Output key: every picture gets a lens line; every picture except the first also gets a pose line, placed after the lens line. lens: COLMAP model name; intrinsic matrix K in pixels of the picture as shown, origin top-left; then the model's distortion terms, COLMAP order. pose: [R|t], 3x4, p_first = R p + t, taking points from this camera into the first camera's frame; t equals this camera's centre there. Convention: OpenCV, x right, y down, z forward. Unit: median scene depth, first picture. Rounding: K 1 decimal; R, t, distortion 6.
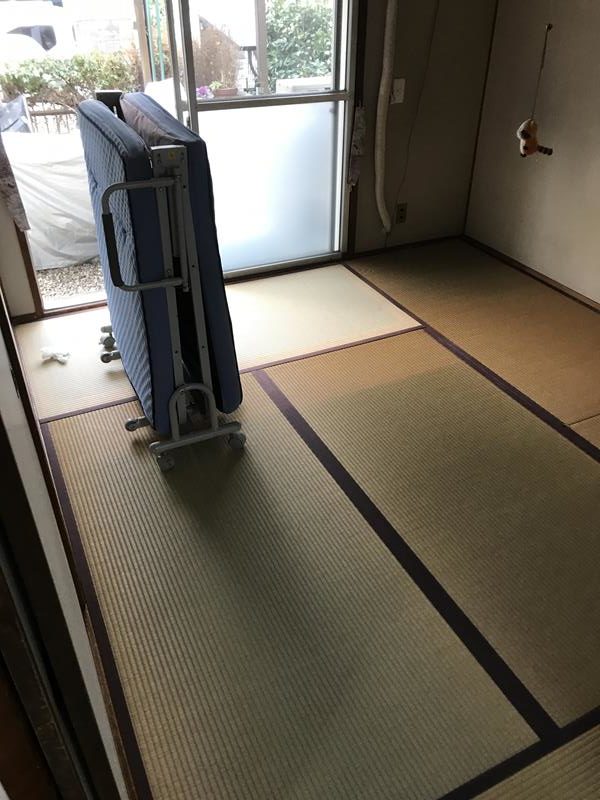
lens RADIAL K [[650.2, 0, 305.6], [0, 650.2, 392.3], [0, 0, 1]] dist [0.057054, -0.077215]
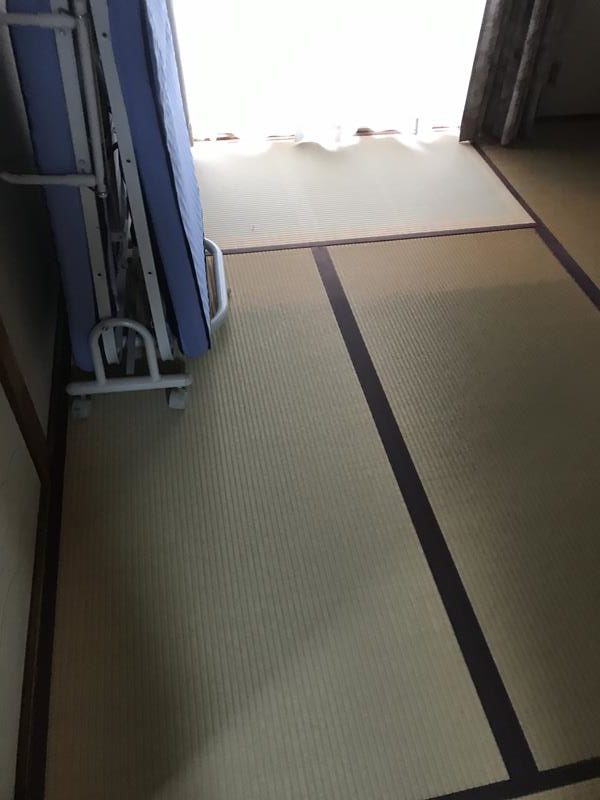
lens RADIAL K [[650.2, 0, 301.4], [0, 650.2, 398.1], [0, 0, 1]] dist [0.057054, -0.077215]
pose [[0.967745, 0.204576, -0.147032, 0.065072], [-0.169547, 0.960533, 0.220523, -0.025939], [0.186343, -0.188481, 0.964236, 0.129249]]
